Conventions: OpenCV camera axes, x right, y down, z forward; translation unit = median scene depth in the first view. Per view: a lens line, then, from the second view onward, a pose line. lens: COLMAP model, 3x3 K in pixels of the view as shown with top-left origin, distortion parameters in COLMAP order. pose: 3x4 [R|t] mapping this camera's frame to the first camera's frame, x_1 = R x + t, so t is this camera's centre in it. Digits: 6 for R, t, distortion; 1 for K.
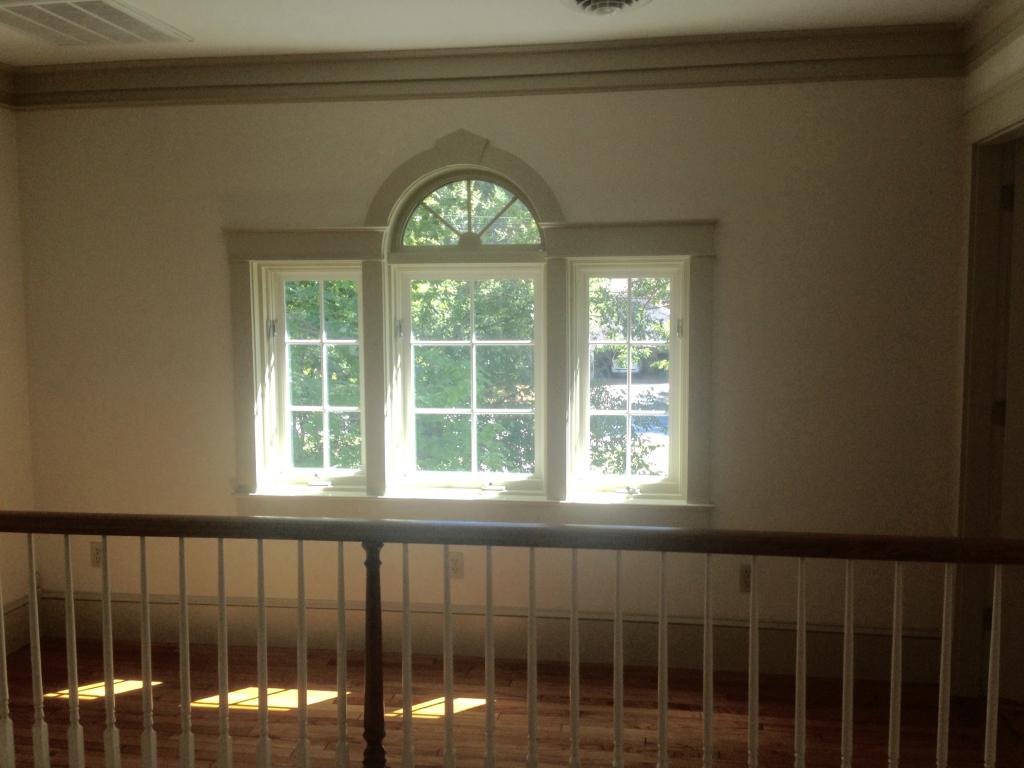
lens RADIAL K [[1034.5, 0, 511.8], [0, 1034.5, 387.0], [0, 0, 1]] dist [0.068097, 0.000000]
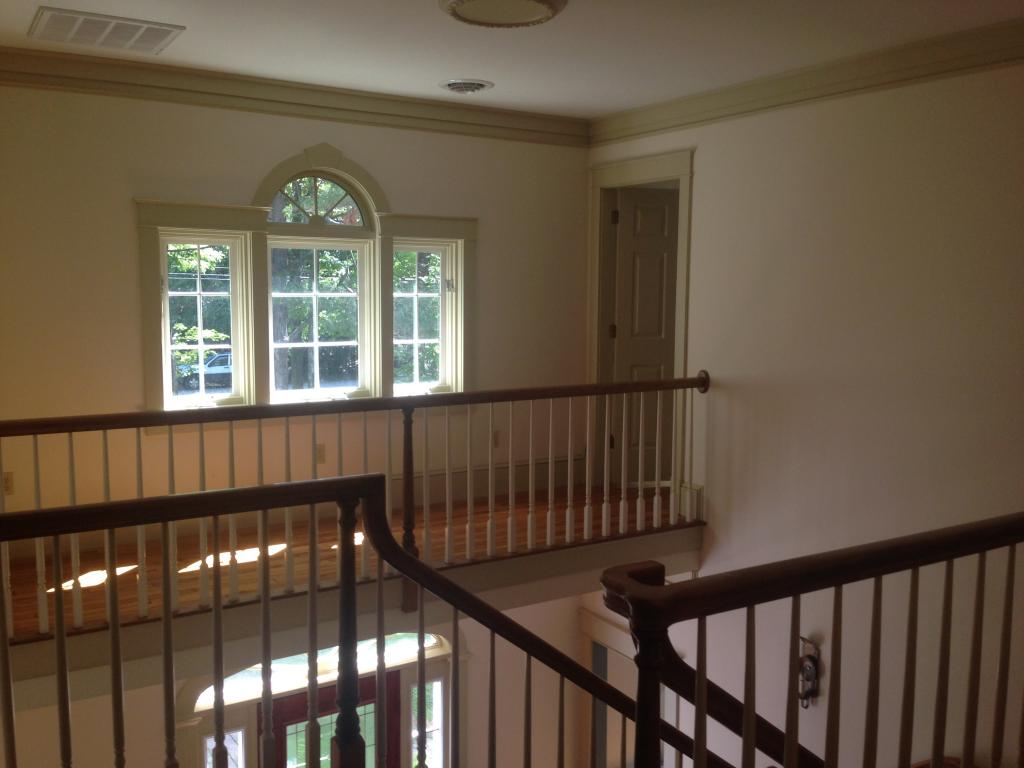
lens RADIAL K [[958.4, 0, 511.5], [0, 958.4, 384.8], [0, 0, 1]] dist [0.063745, 0.000000]
pose [[0.748368, -0.051645, 0.661270, -0.764166], [0.055622, 0.998339, 0.015022, 0.078621], [-0.660948, 0.025539, 0.749997, -0.153993]]
